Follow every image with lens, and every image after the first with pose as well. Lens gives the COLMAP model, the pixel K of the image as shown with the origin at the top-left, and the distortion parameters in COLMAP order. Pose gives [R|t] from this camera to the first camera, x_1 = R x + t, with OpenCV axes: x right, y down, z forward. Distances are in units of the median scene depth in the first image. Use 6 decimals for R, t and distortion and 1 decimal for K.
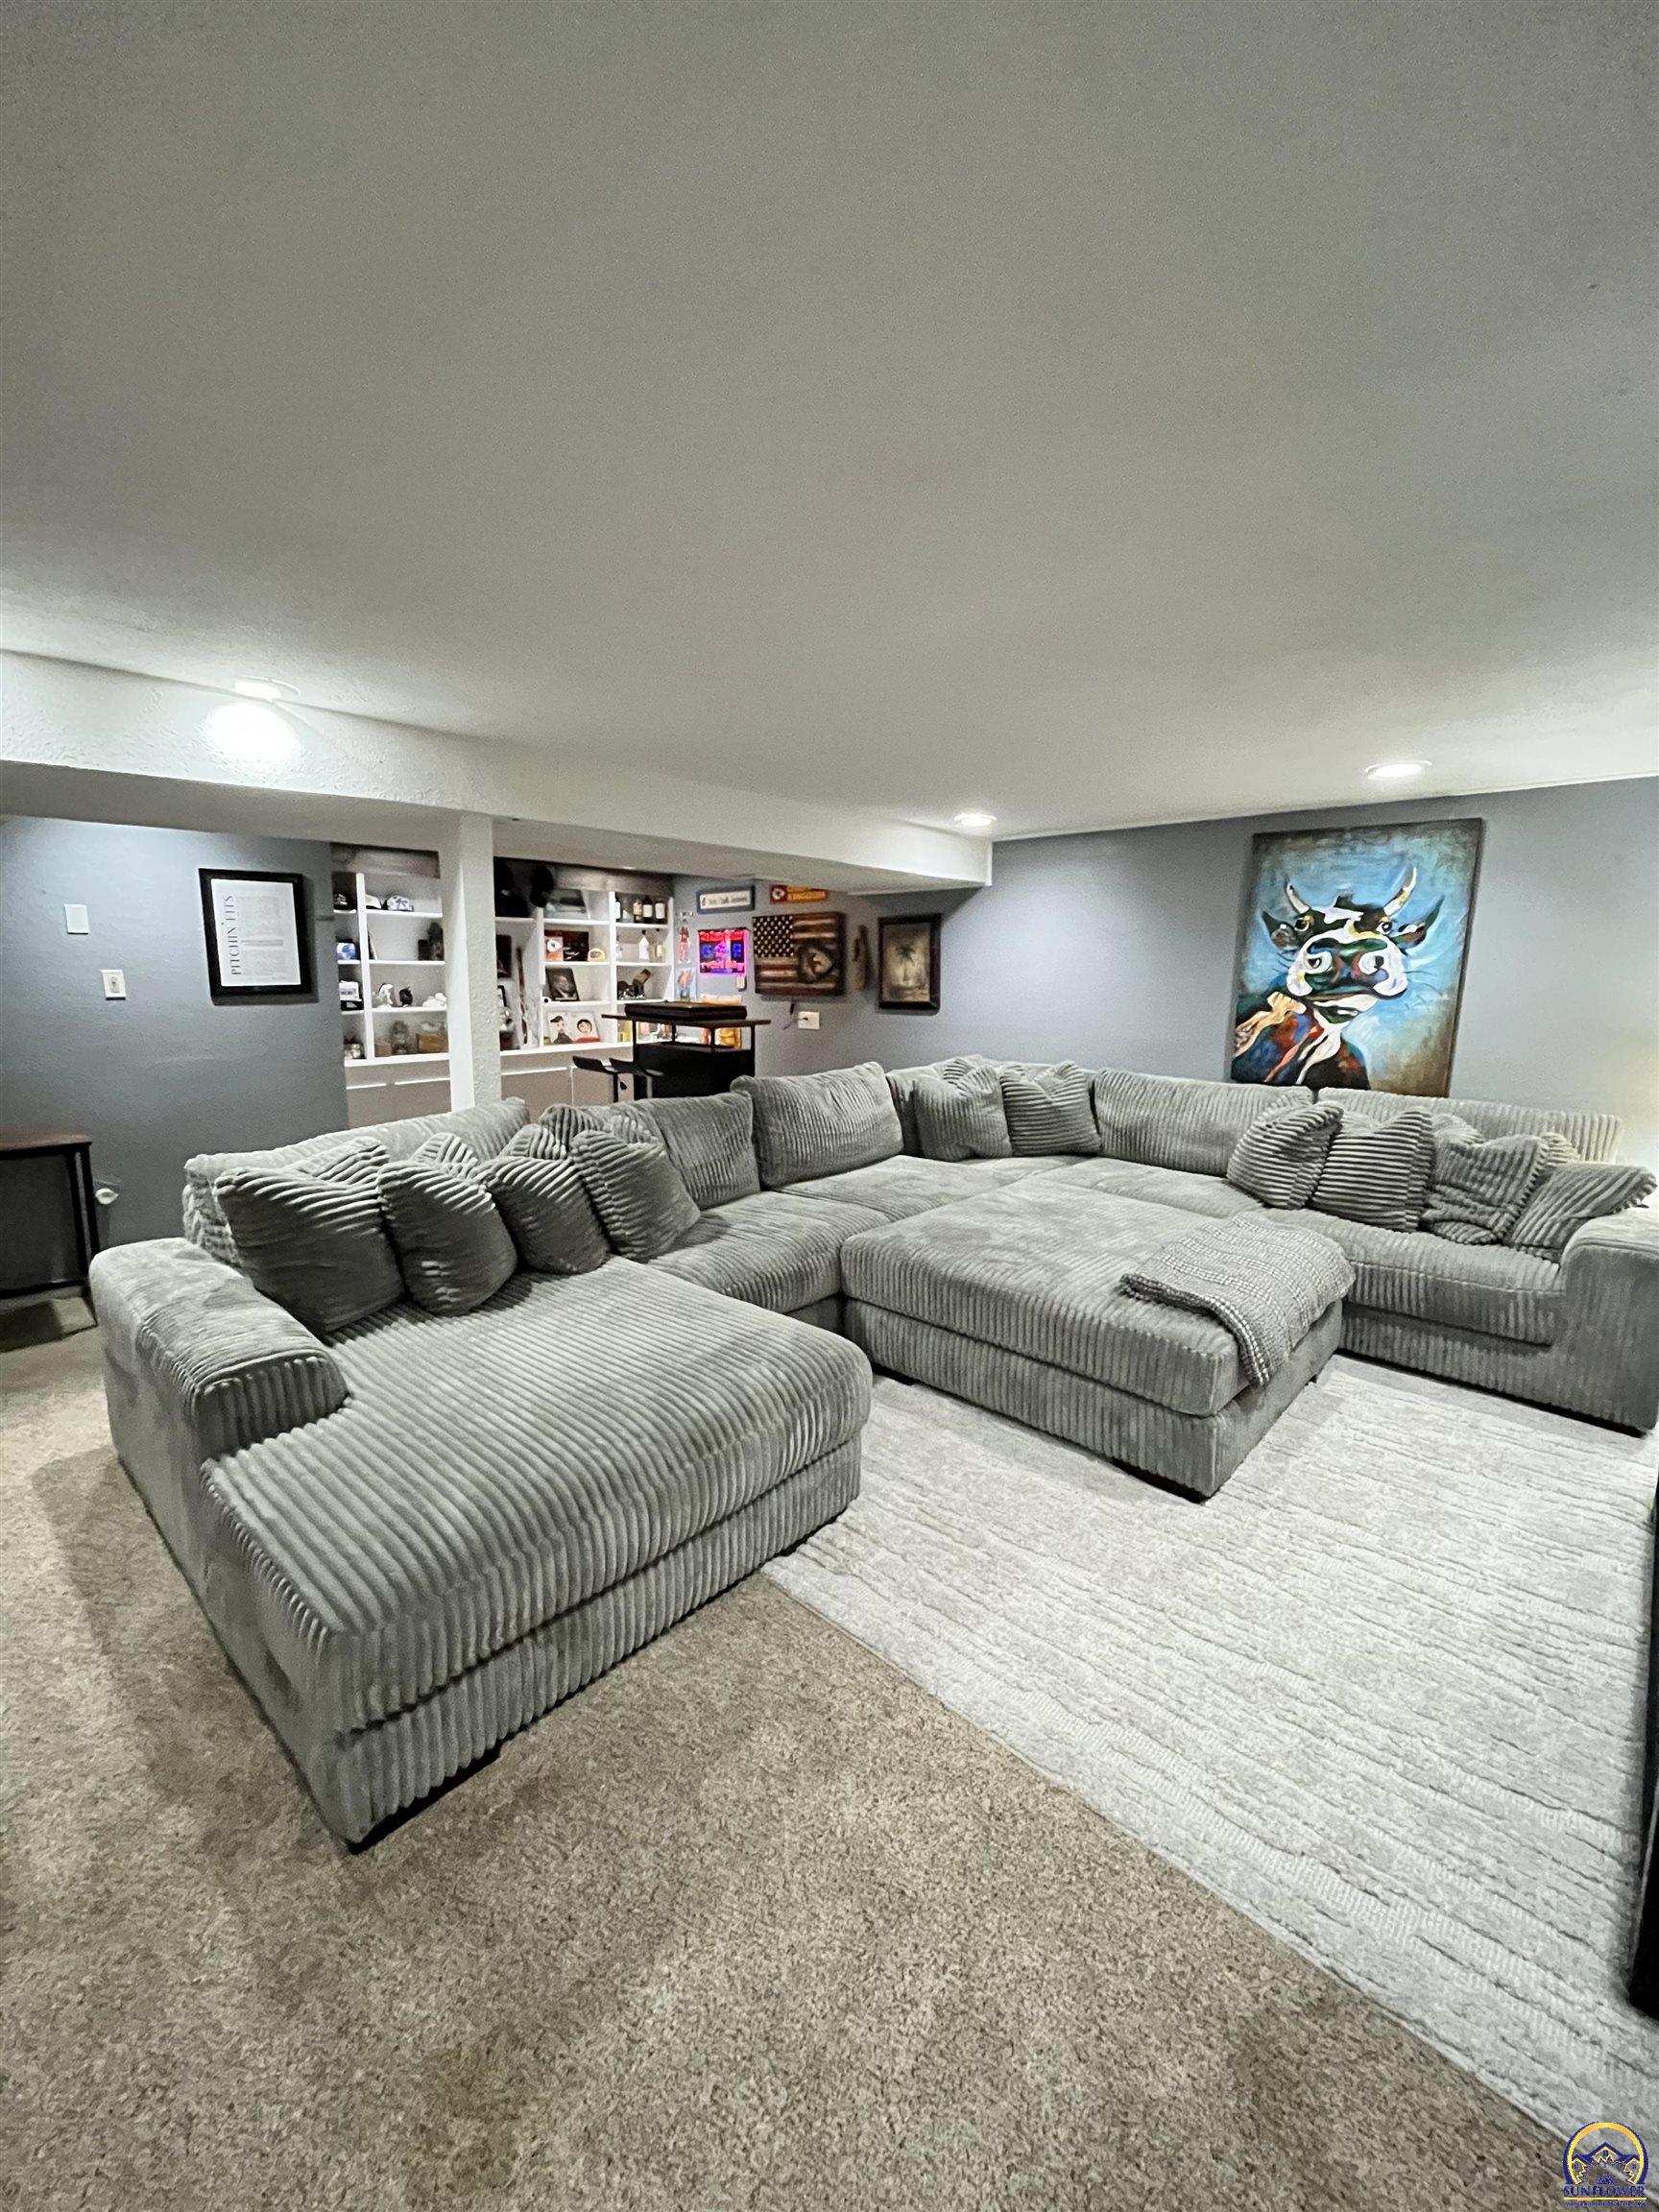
lens RADIAL K [[890.1, 0, 825.4], [0, 890.1, 1095.5], [0, 0, 1]] dist [-0.002392, -0.000184]
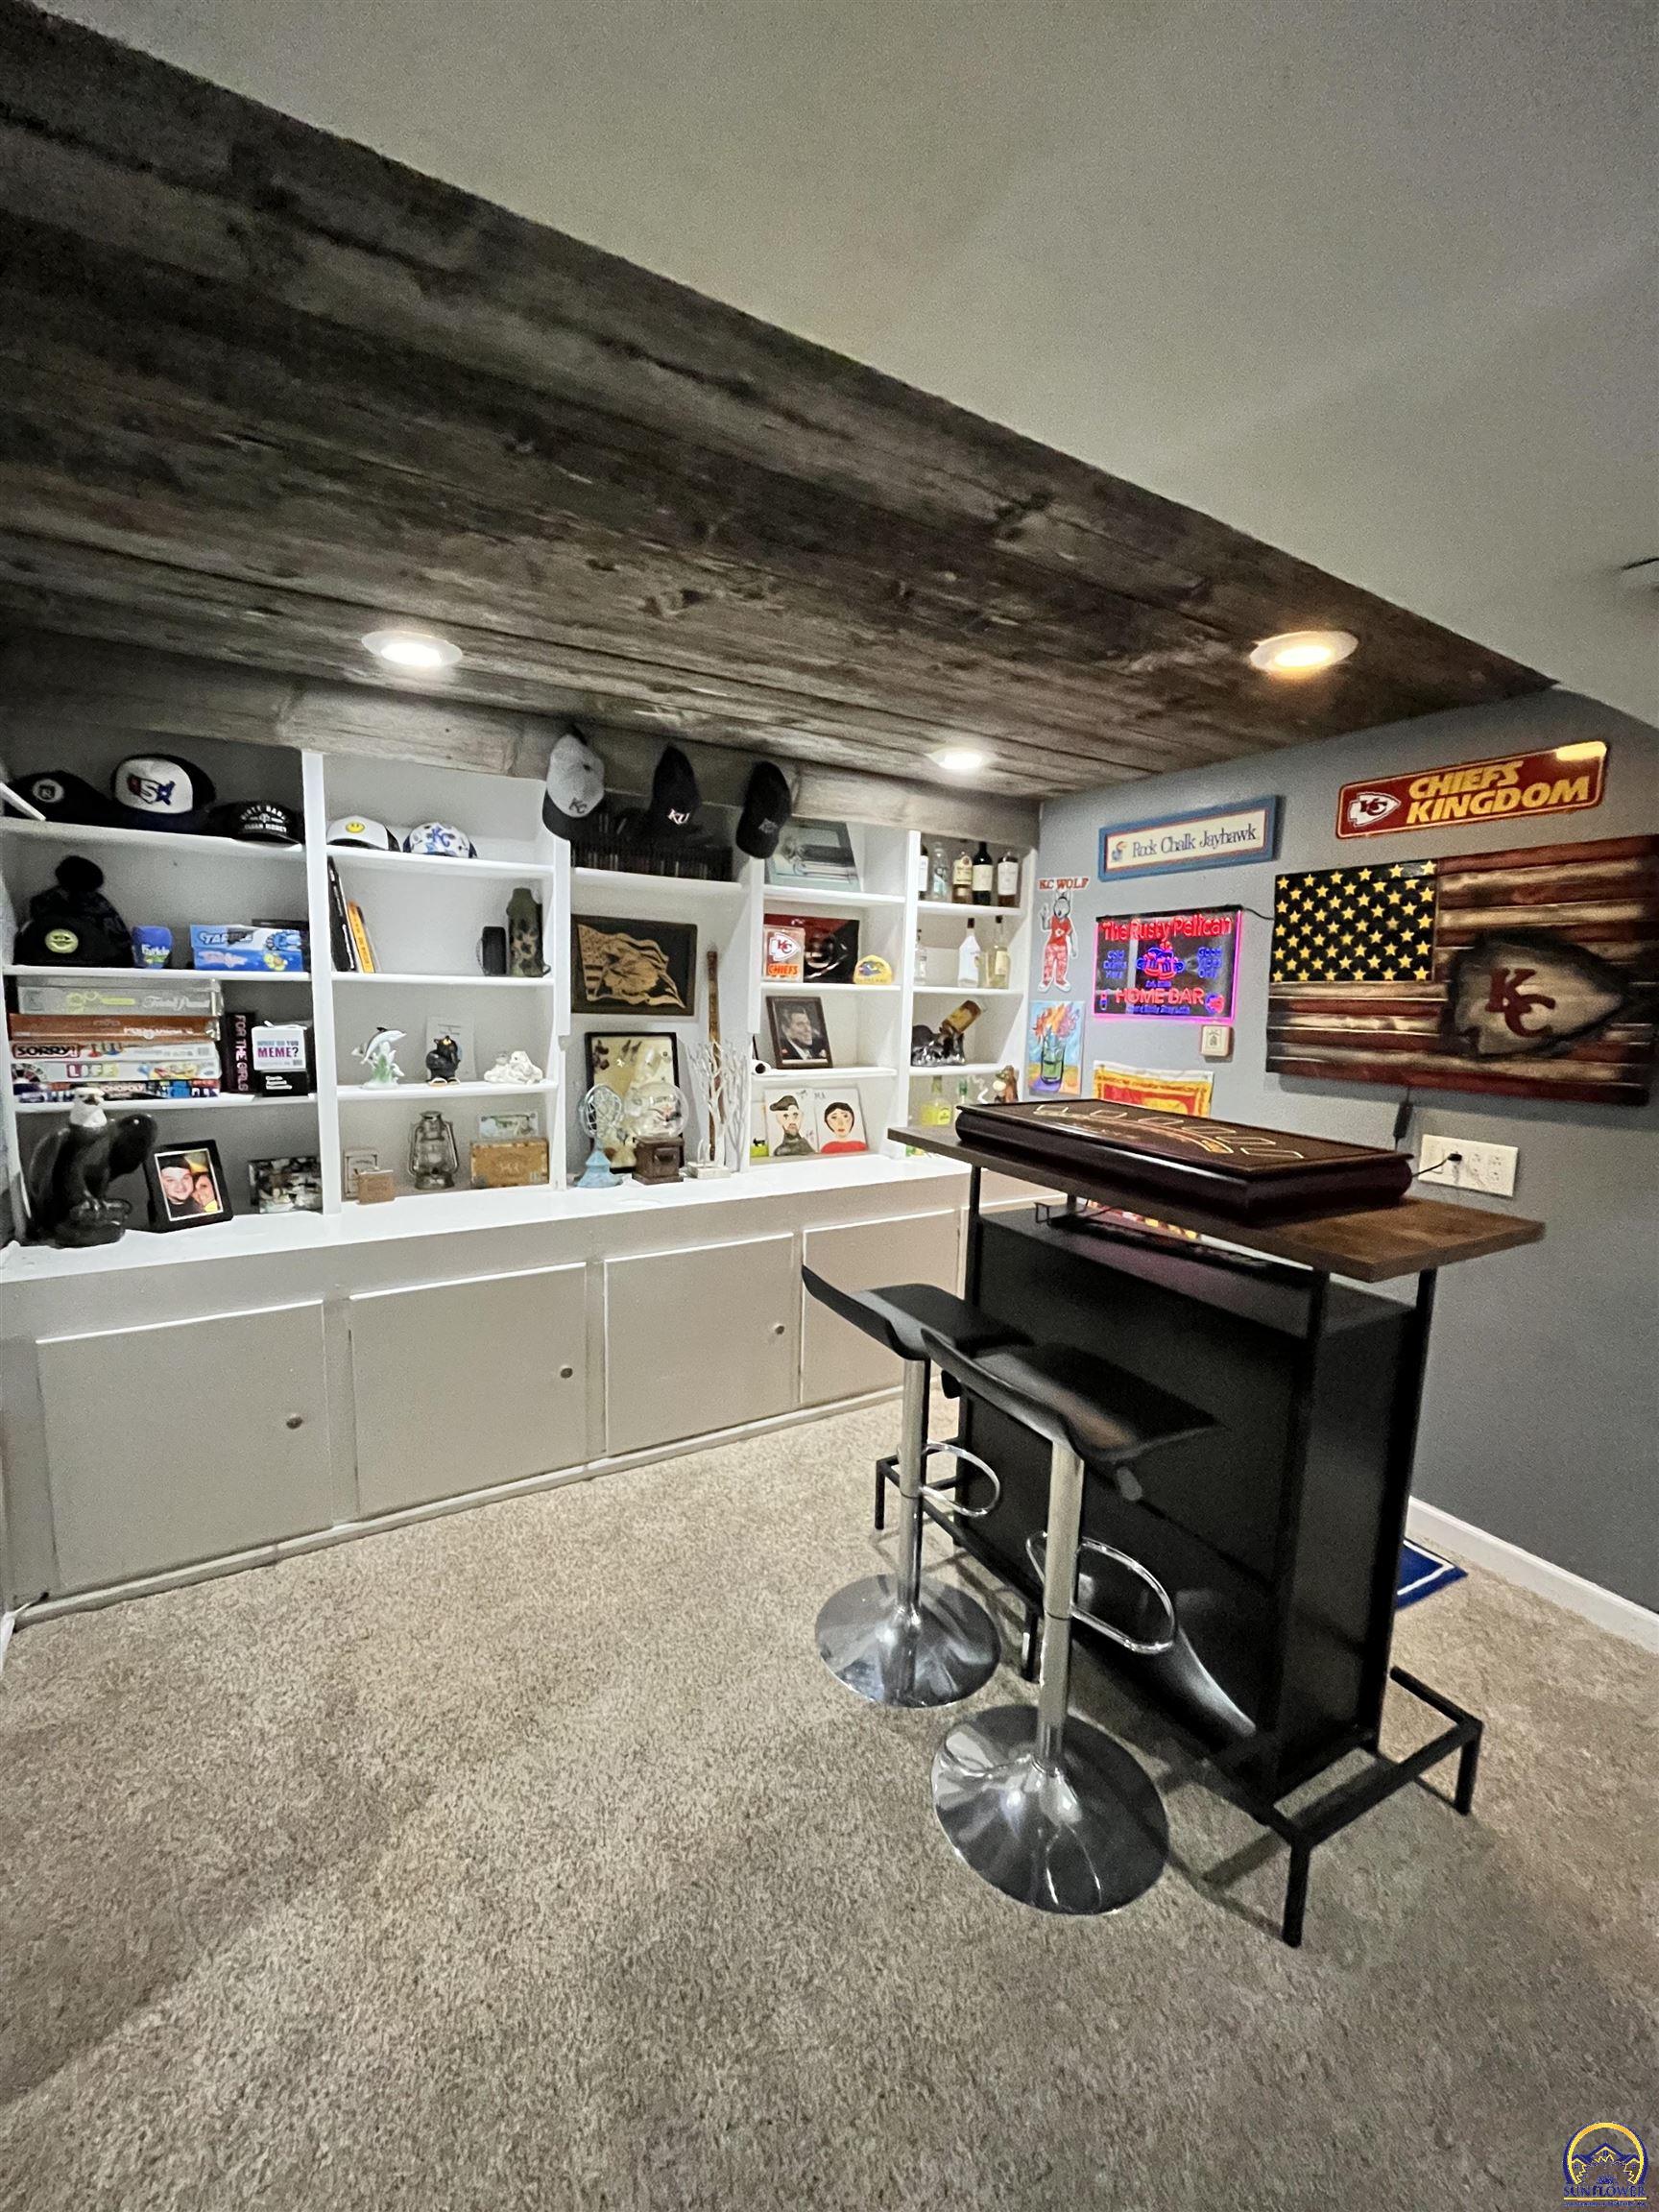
lens RADIAL K [[890.1, 0, 830.5], [0, 890.1, 1104.7], [0, 0, 1]] dist [-0.002392, -0.000184]
pose [[0.962710, 0.052389, -0.265414, -0.155639], [-0.056119, 0.998403, -0.006487, -0.085523], [0.264651, 0.021140, 0.964113, 0.562313]]
